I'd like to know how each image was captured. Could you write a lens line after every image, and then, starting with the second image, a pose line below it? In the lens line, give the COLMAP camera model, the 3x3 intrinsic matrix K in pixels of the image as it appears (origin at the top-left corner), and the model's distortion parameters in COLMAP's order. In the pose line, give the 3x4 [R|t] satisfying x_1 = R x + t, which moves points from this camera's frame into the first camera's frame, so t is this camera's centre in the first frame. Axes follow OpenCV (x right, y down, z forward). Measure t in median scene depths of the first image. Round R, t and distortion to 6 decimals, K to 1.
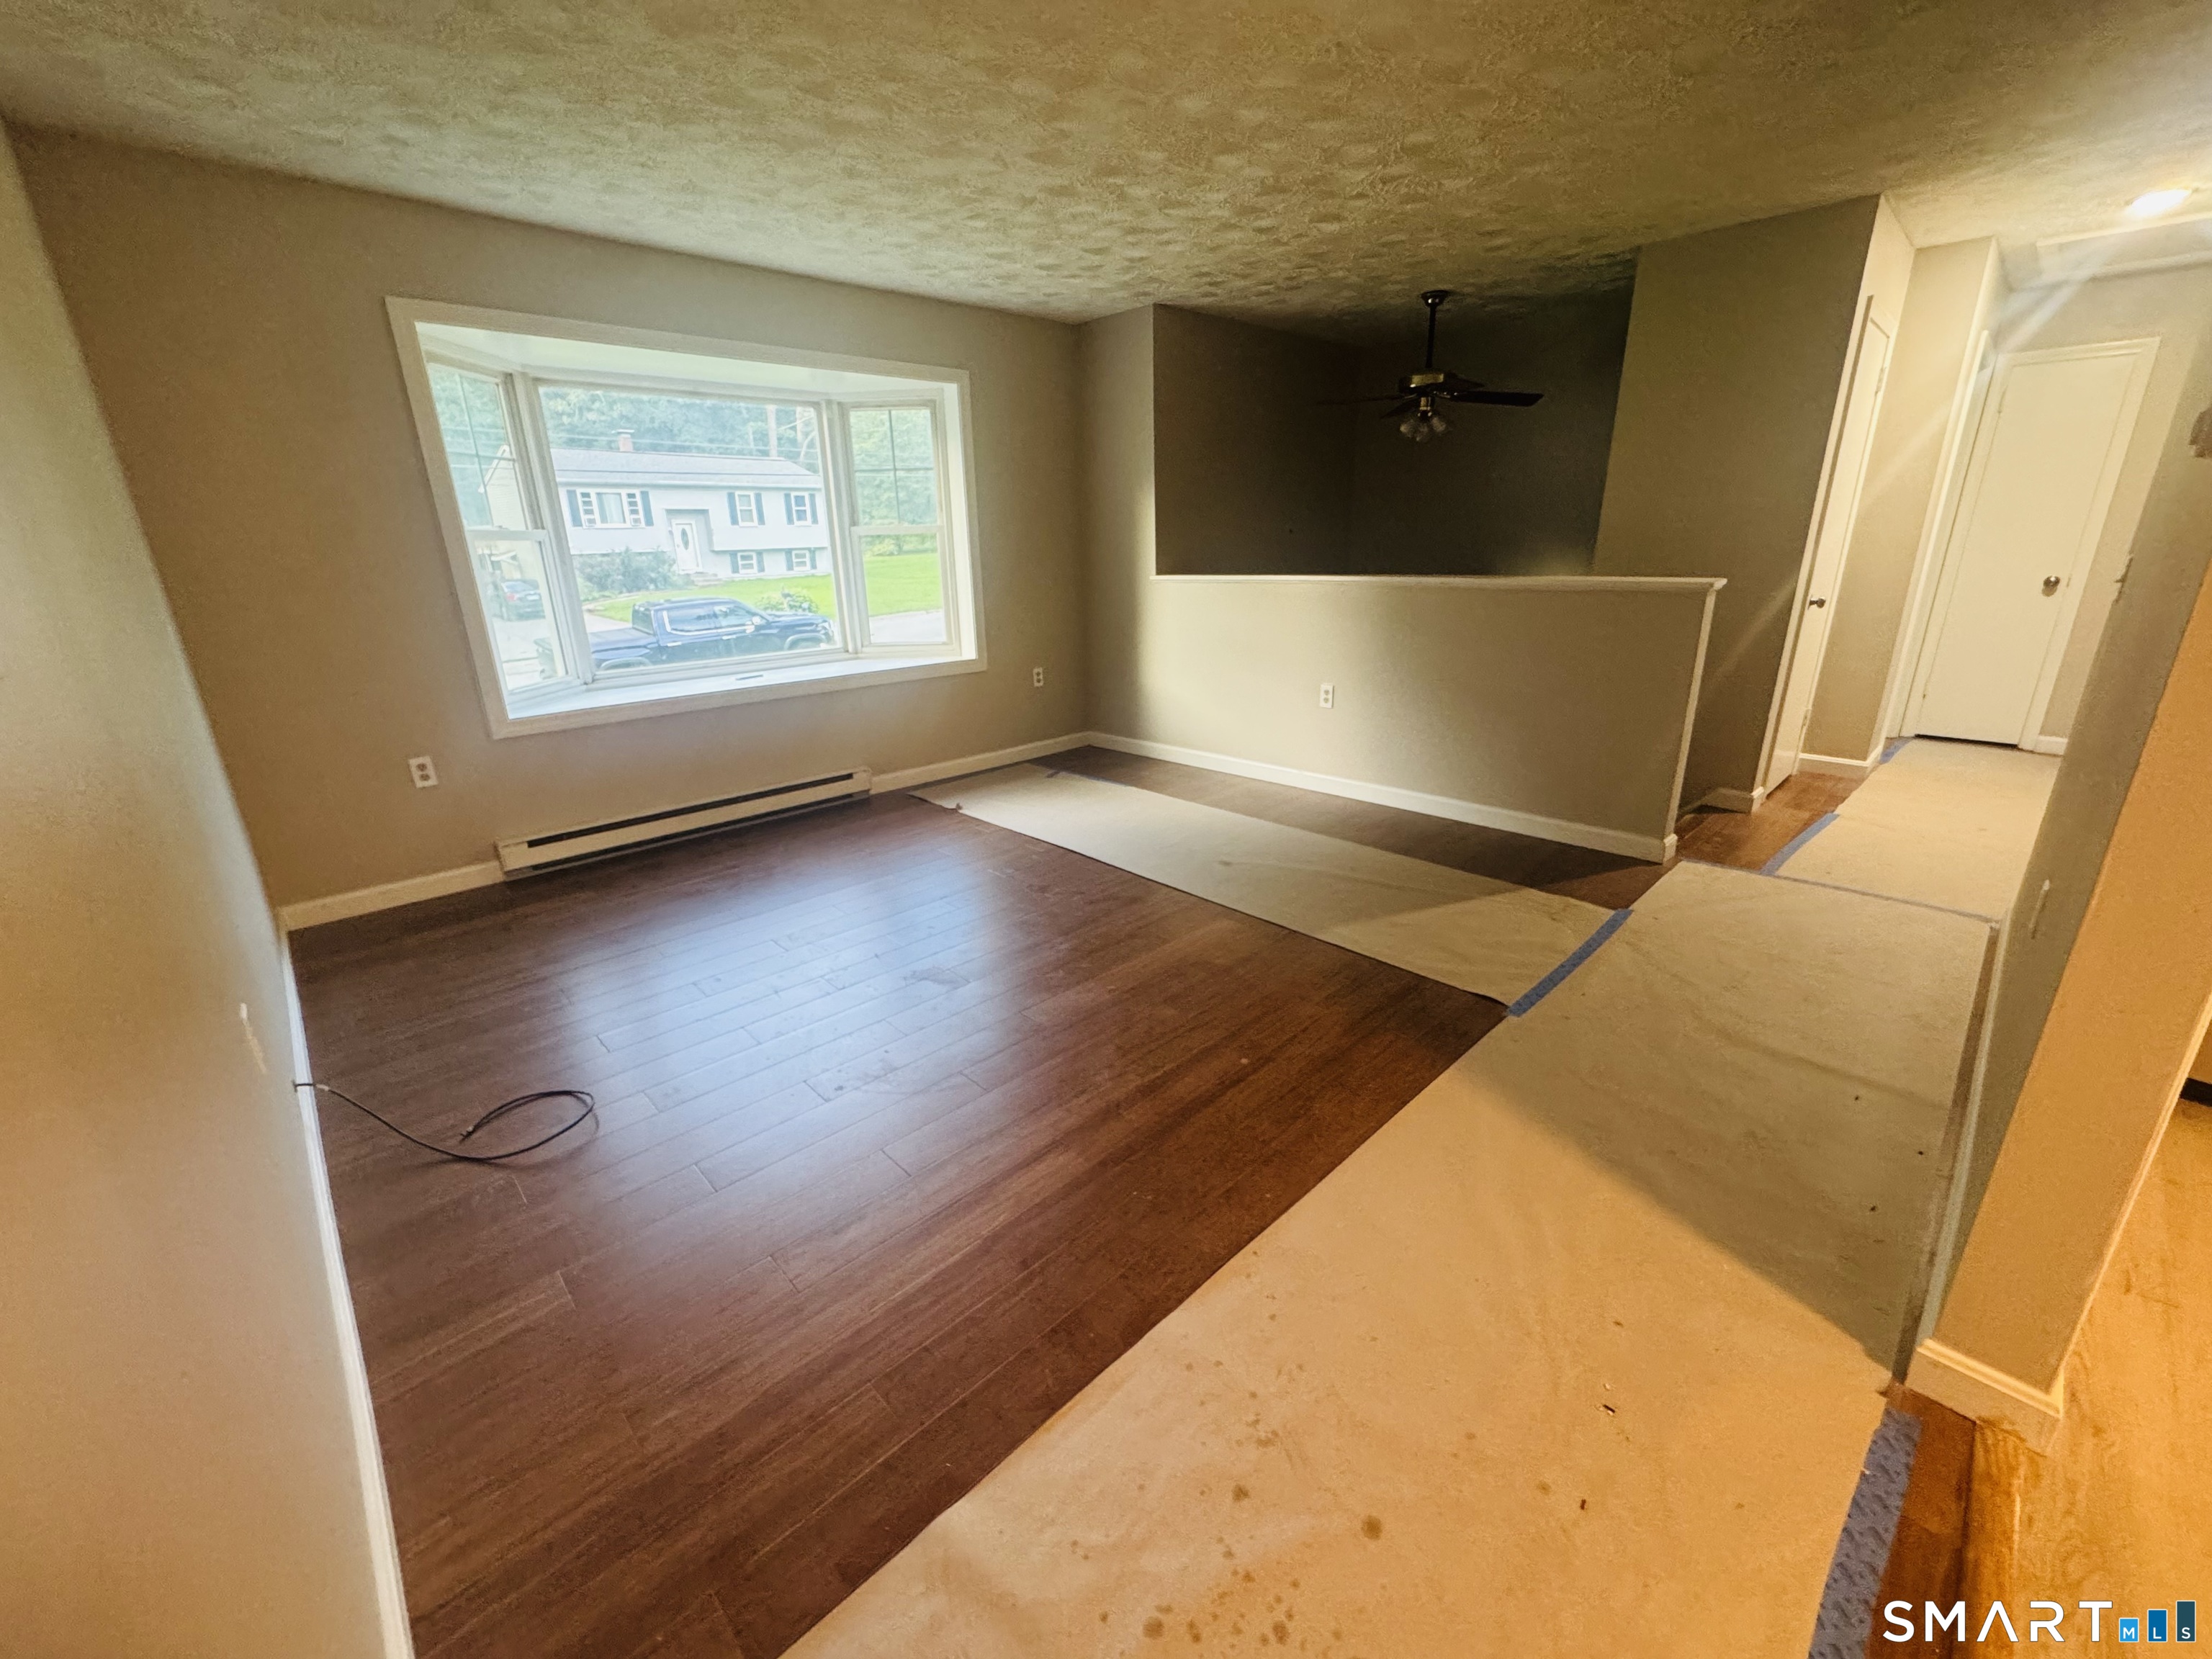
lens RADIAL K [[884.7, 0, 1112.2], [0, 884.7, 826.6], [0, 0, 1]] dist [-0.004070, 0.000270]
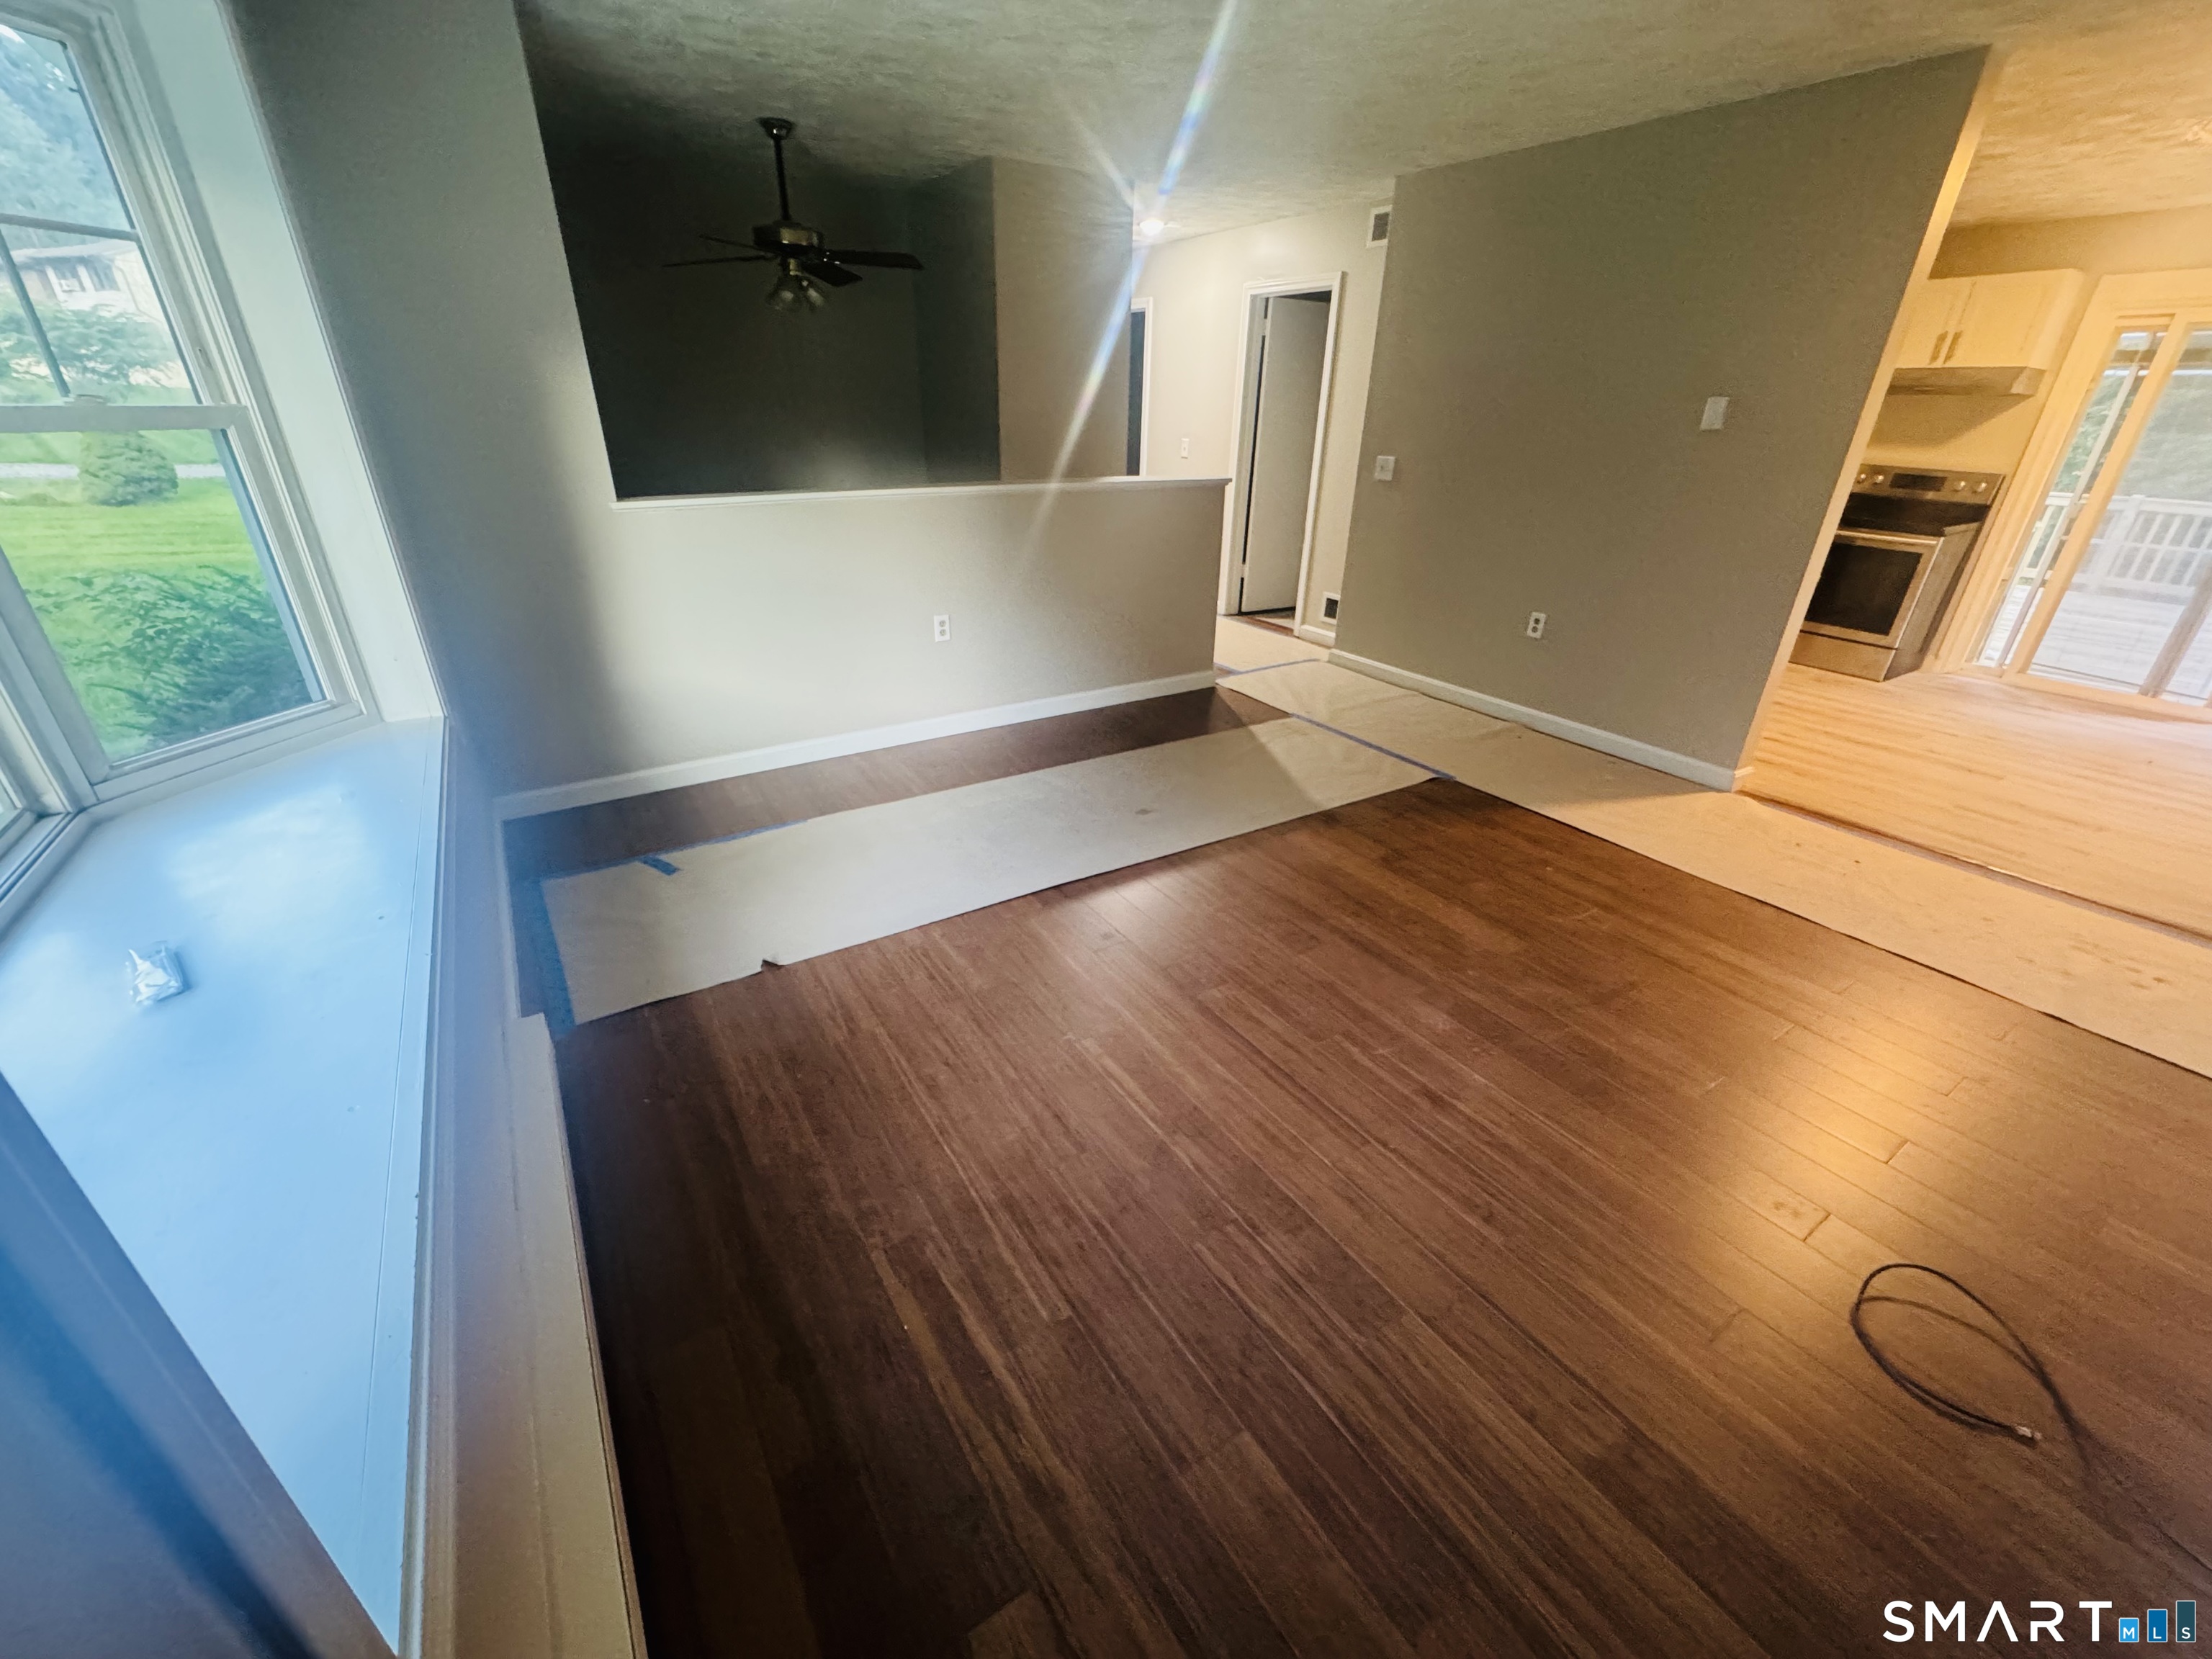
lens RADIAL K [[884.7, 0, 1099.0], [0, 884.7, 829.0], [0, 0, 1]] dist [-0.004070, 0.000270]
pose [[0.193411, -0.403406, 0.894346, -0.750481], [0.284884, 0.895376, 0.342262, -0.285997], [-0.938847, 0.188588, 0.288100, 0.810294]]
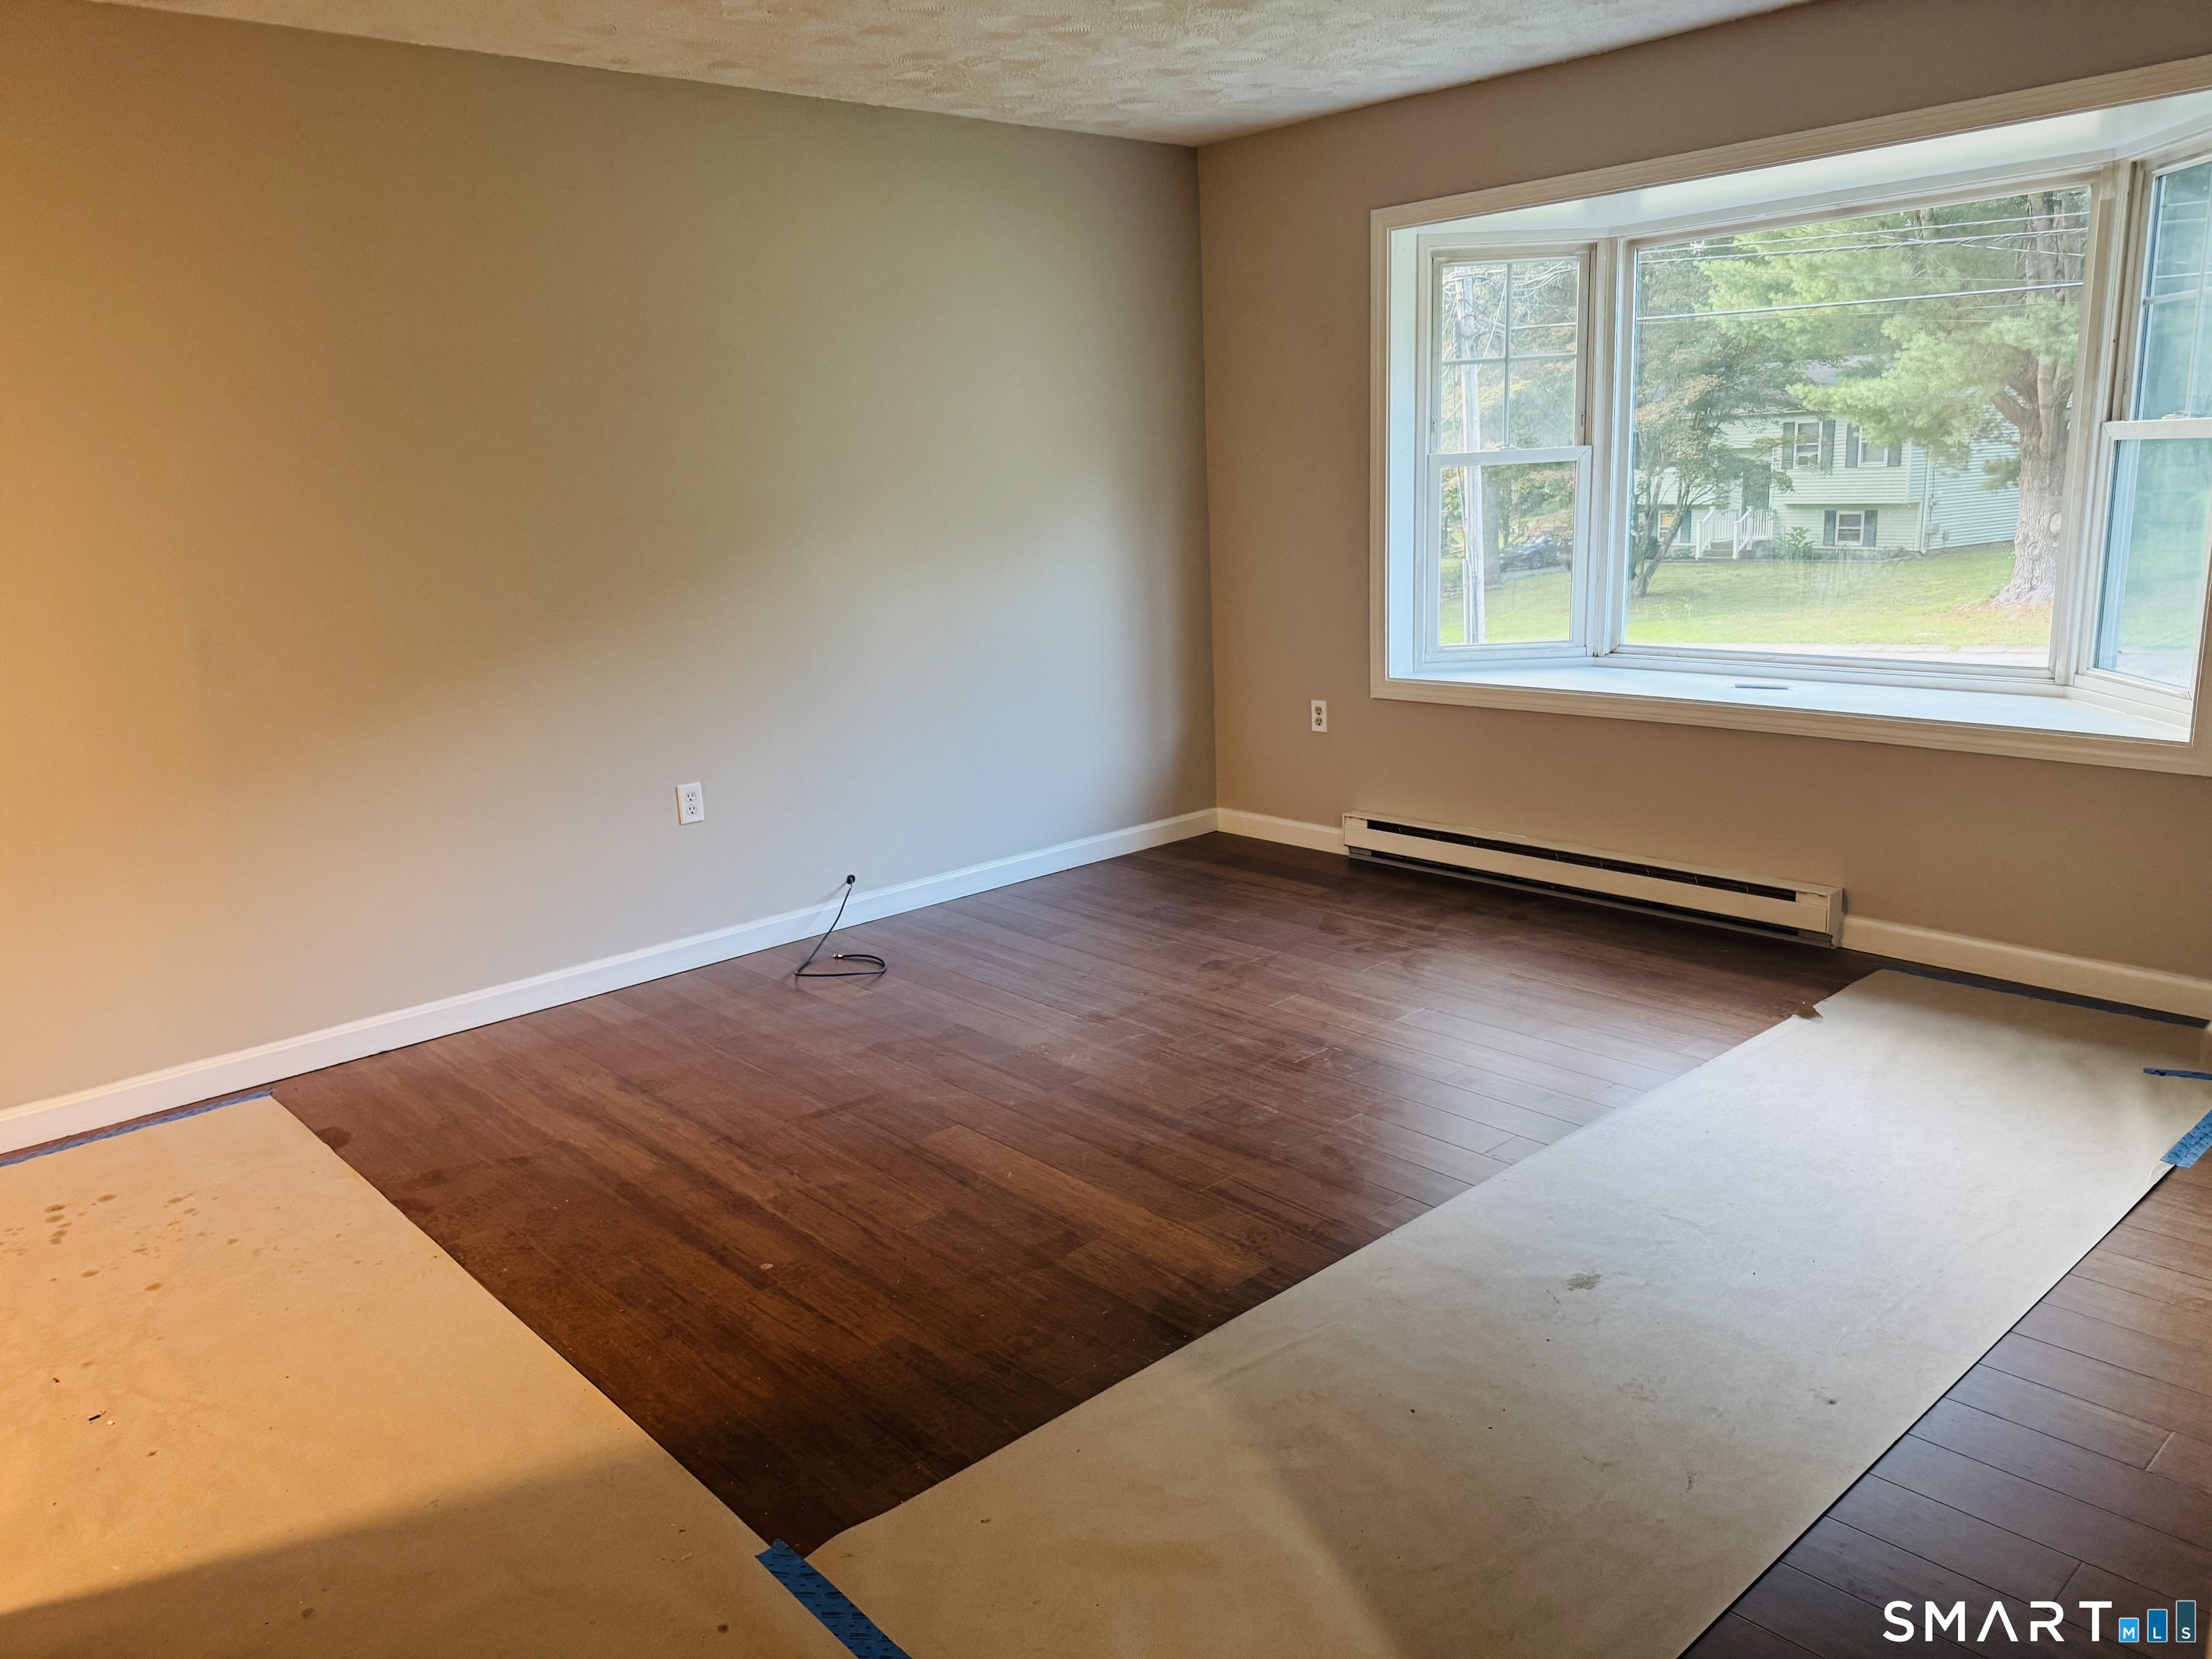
lens RADIAL K [[1553.6, 0, 1115.6], [0, 1553.6, 849.9], [0, 0, 1]] dist [0.024299, -0.002884]
pose [[-0.028313, 0.258727, -0.965536, 0.816953], [-0.268374, 0.928491, 0.256670, -0.283501], [0.962899, 0.266391, 0.043147, 0.734116]]
